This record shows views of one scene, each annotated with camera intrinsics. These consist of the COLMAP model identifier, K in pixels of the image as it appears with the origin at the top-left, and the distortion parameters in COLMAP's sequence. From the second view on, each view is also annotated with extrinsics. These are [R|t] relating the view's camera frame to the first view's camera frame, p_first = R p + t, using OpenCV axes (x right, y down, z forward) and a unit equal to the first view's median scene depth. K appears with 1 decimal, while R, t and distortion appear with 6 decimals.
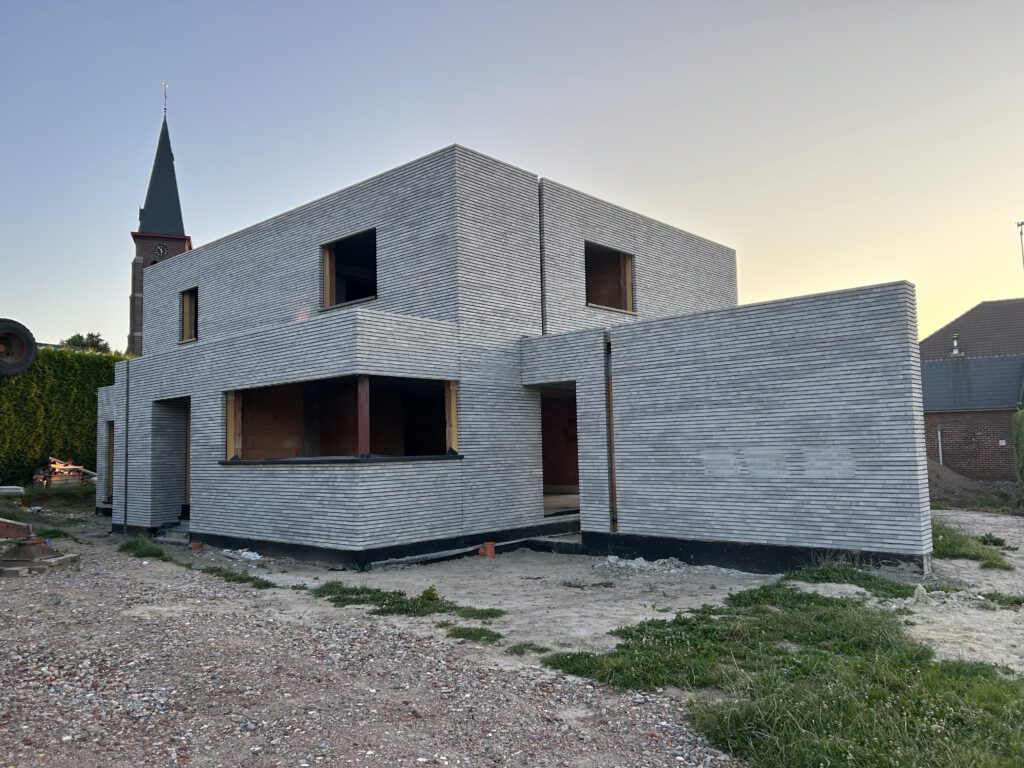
lens RADIAL K [[770.0, 0, 510.8], [0, 770.0, 385.3], [0, 0, 1]] dist [0.048082, -0.004355]
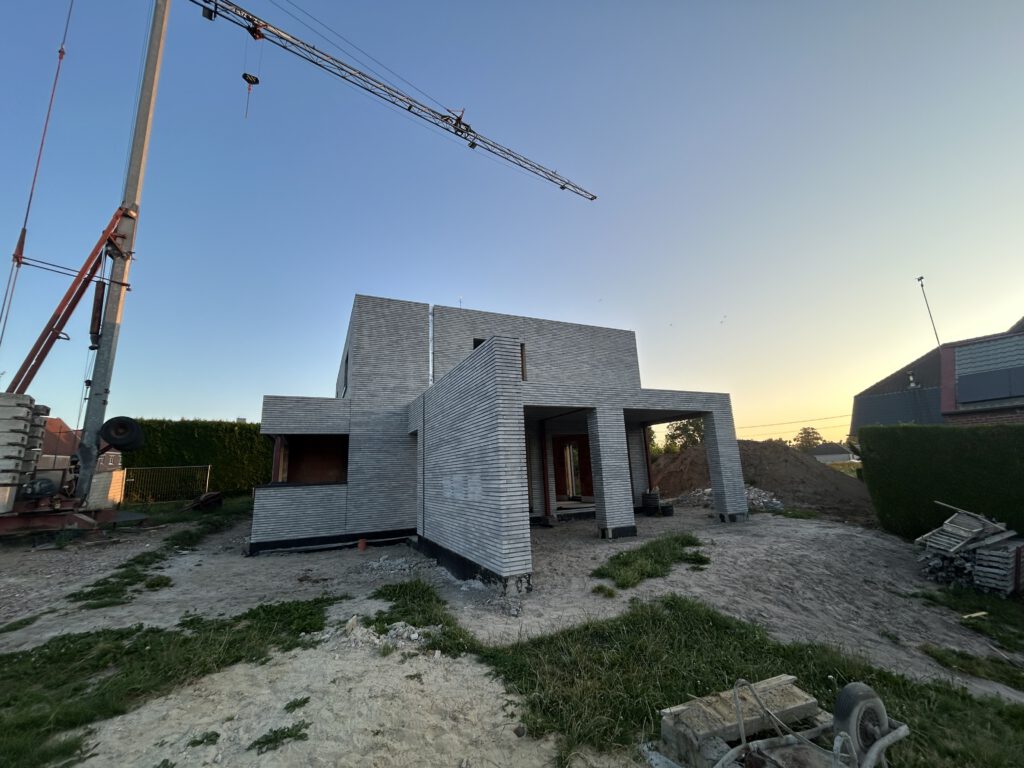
lens RADIAL K [[408.4, 0, 511.2], [0, 408.4, 381.5], [0, 0, 1]] dist [0.002479, 0.000273]
pose [[0.917056, -0.102549, -0.385346, 0.553359], [0.053258, 0.989207, -0.136506, 0.019294], [0.395185, 0.104661, 0.912620, 0.323845]]
